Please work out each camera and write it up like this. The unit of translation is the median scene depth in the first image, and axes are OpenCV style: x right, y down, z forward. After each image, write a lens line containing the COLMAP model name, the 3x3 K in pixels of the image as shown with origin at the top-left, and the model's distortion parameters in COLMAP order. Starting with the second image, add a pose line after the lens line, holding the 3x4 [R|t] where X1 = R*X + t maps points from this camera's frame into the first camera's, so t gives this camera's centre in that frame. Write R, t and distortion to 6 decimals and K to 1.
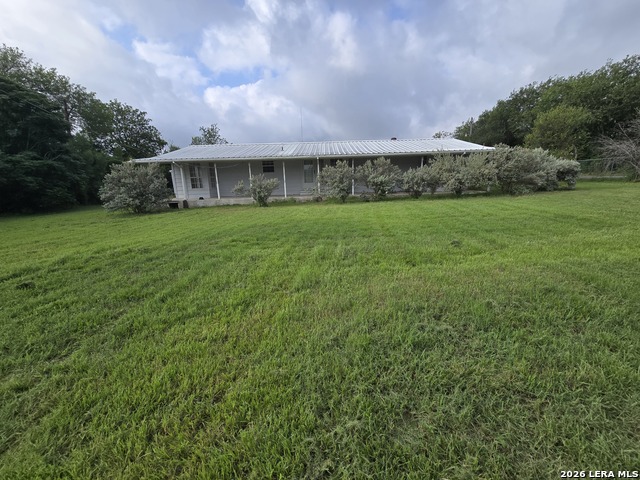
lens RADIAL K [[276.3, 0, 320.0], [0, 276.3, 240.0], [0, 0, 1]] dist [-0.001932, 0.000137]
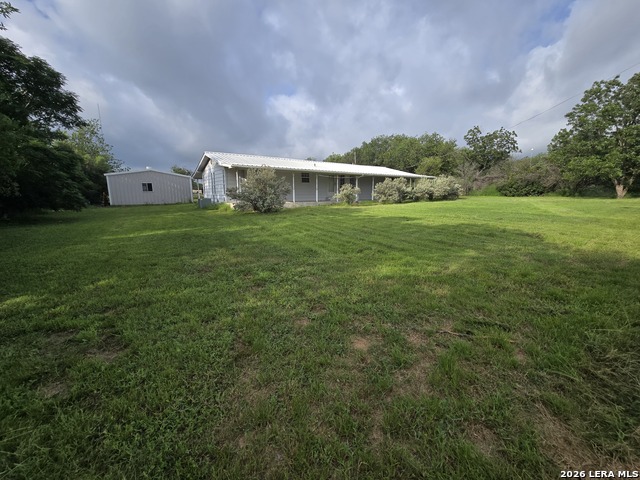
lens RADIAL K [[276.3, 0, 320.0], [0, 276.3, 240.0], [0, 0, 1]] dist [-0.001932, 0.000137]
pose [[0.766195, -0.090973, 0.636136, -0.916308], [0.113314, 0.993543, 0.005606, 0.019340], [-0.632539, 0.067788, 0.771556, -0.011976]]
